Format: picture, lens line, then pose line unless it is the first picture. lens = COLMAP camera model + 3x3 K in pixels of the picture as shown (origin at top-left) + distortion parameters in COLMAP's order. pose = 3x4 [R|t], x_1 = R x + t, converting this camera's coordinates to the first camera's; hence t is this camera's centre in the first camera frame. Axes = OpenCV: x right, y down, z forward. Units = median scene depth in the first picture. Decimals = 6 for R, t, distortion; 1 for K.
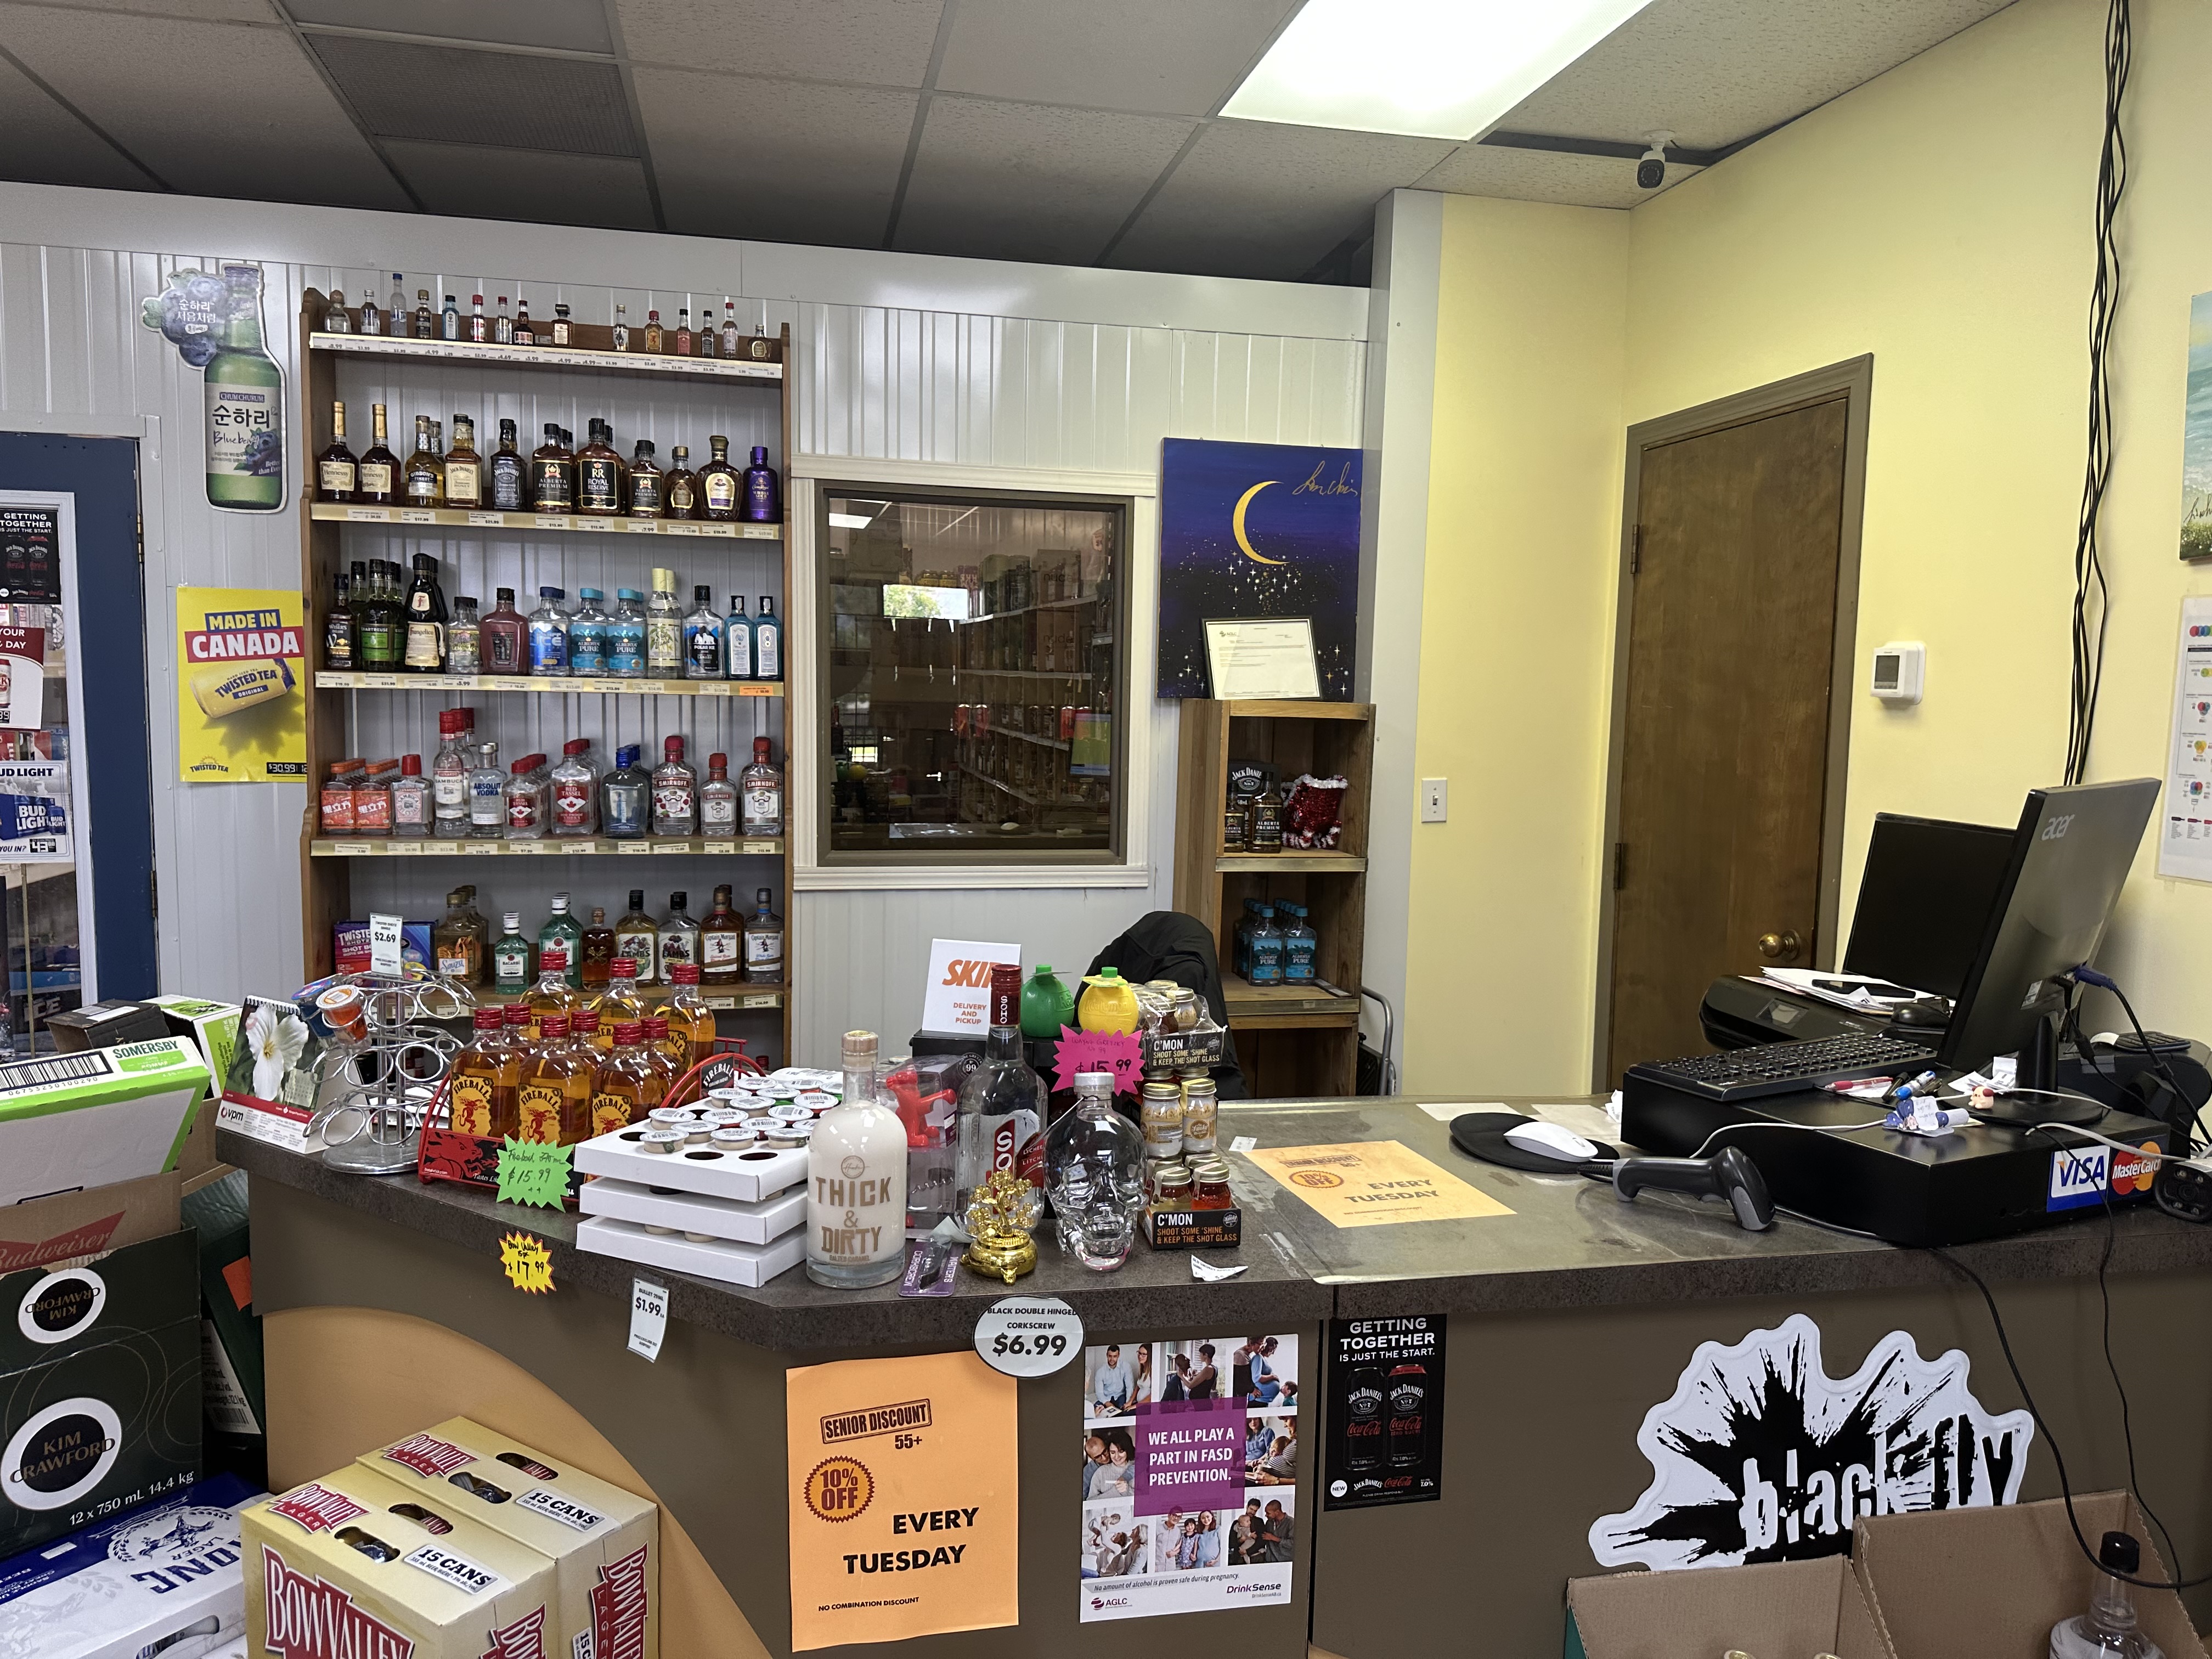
lens RADIAL K [[1583.1, 0, 1106.0], [0, 1583.1, 829.5], [0, 0, 1]] dist [0.126310, -0.190560]
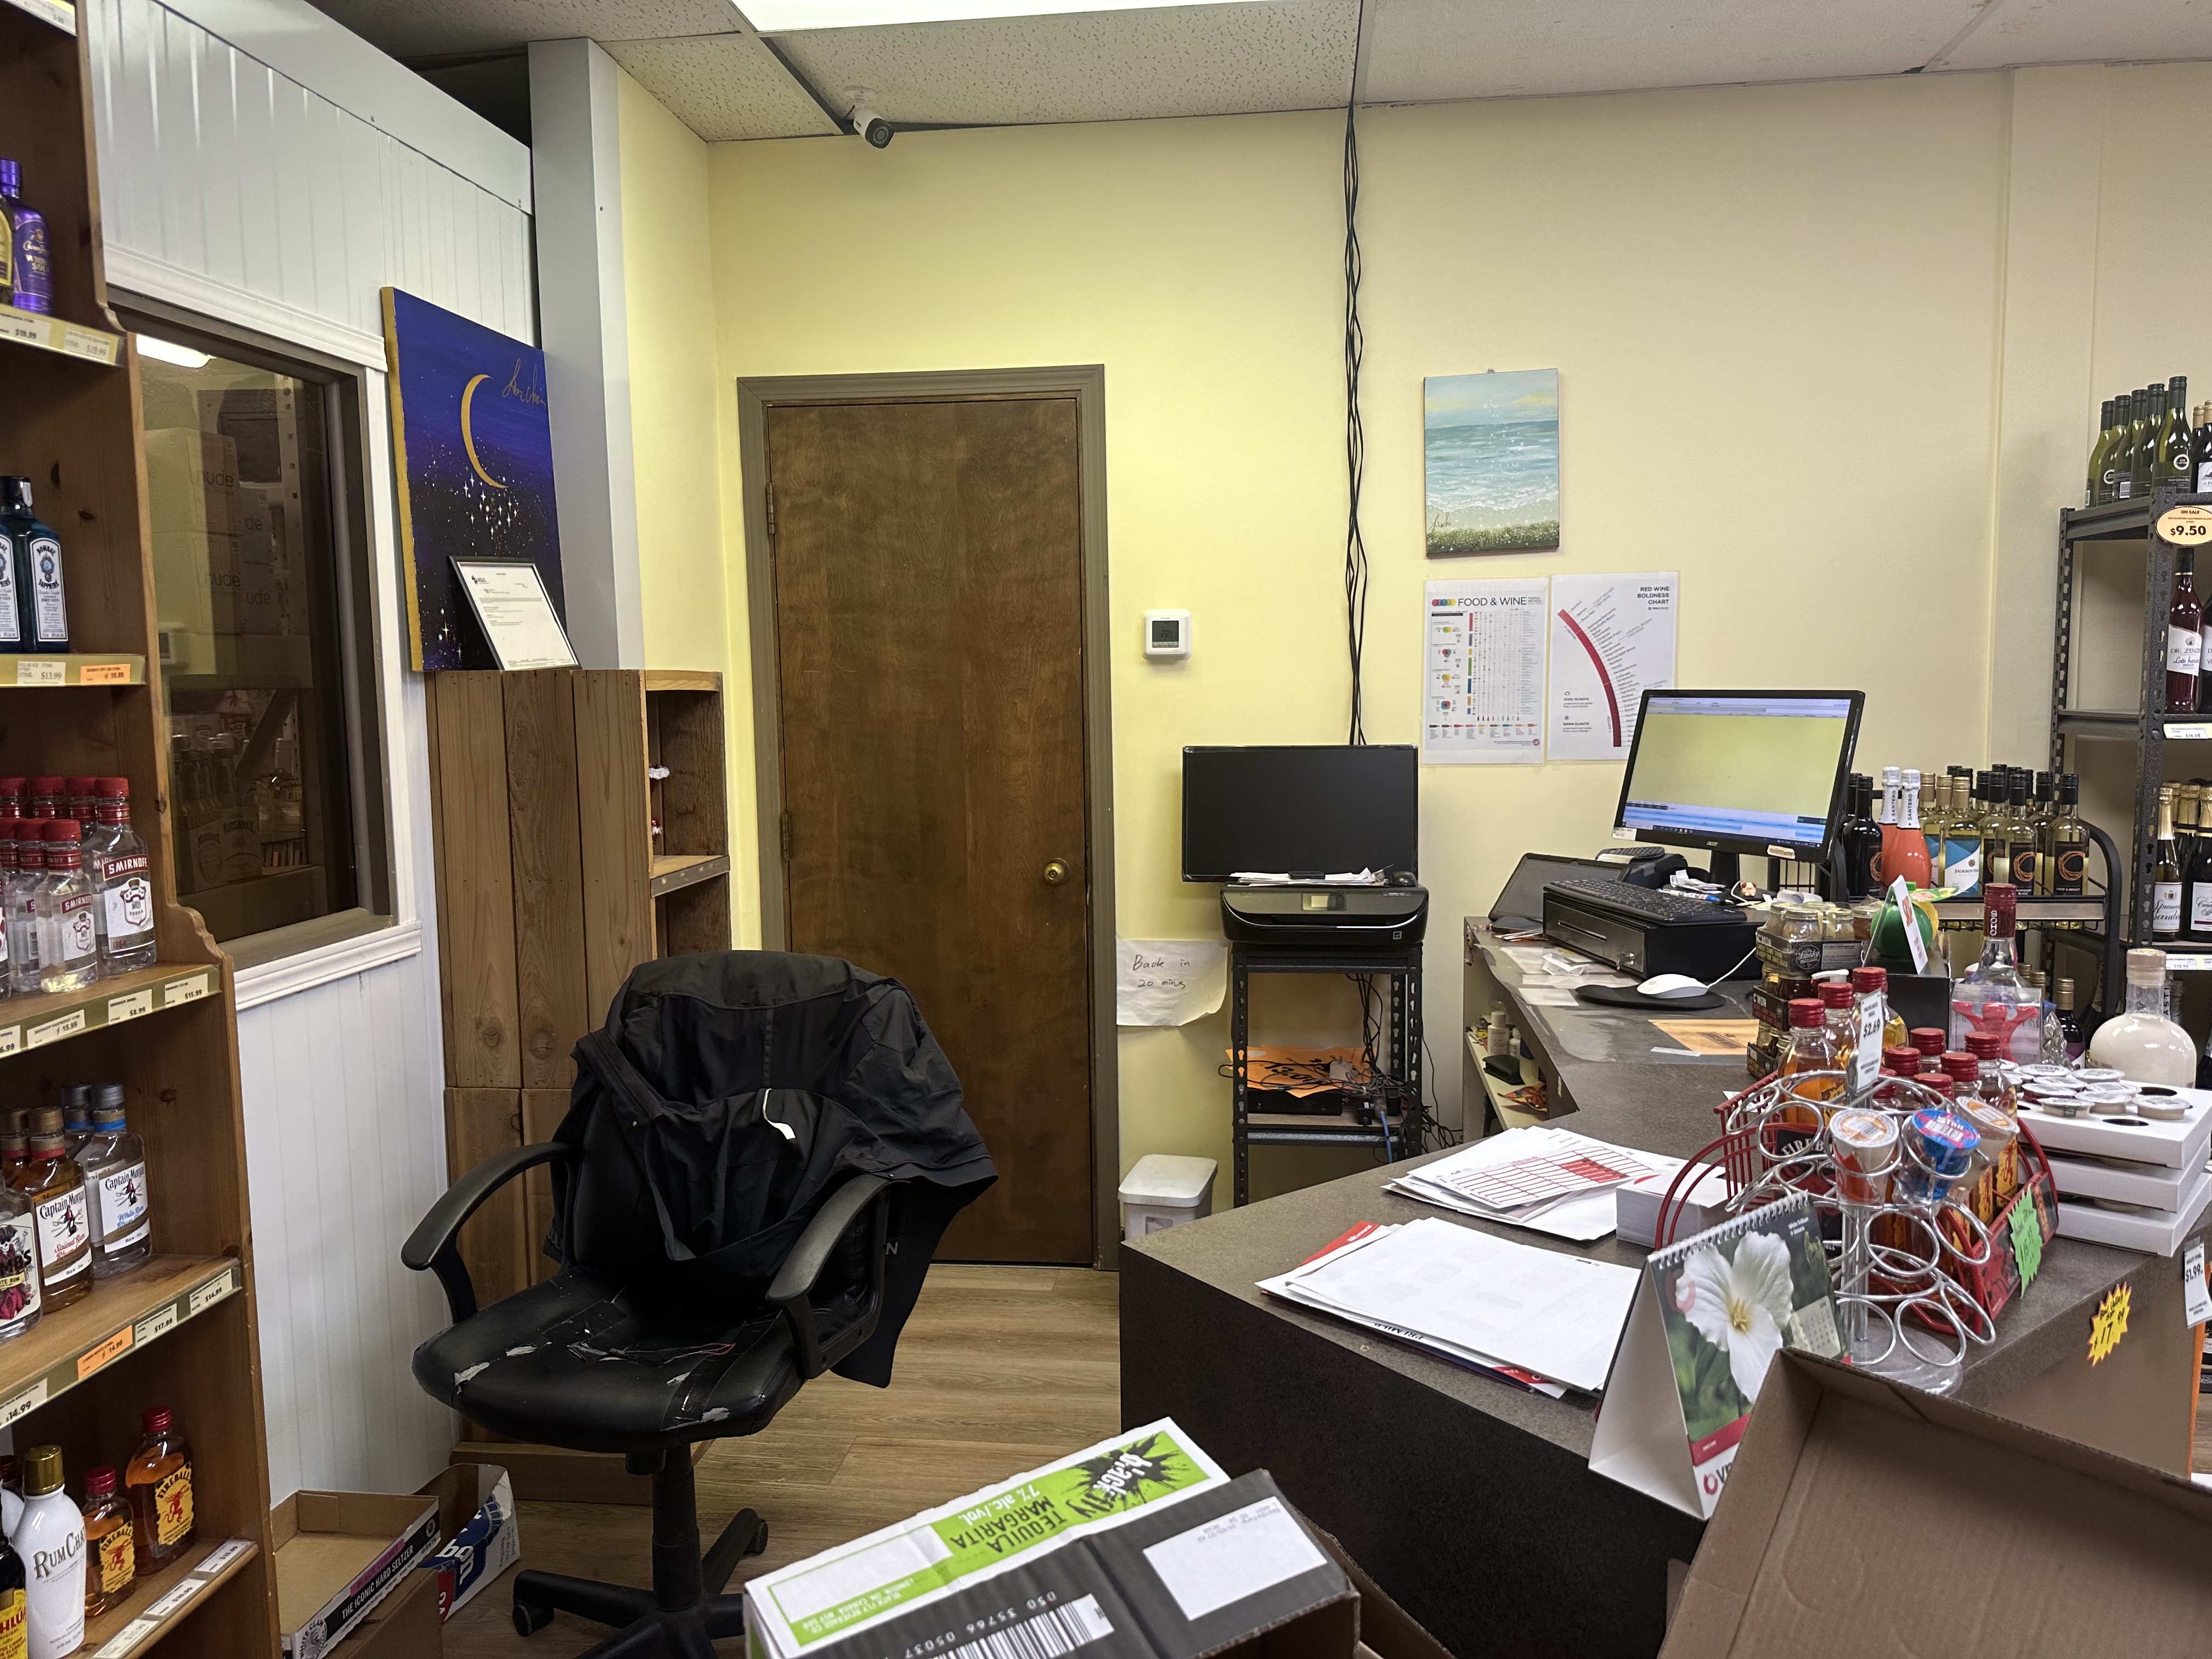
lens RADIAL K [[1583.1, 0, 1106.0], [0, 1583.1, 829.5], [0, 0, 1]] dist [0.126310, -0.190560]
pose [[0.303802, -0.116786, 0.945550, -0.582728], [0.104130, 0.990583, 0.088891, -0.051007], [-0.947027, 0.071455, 0.313103, 0.555051]]
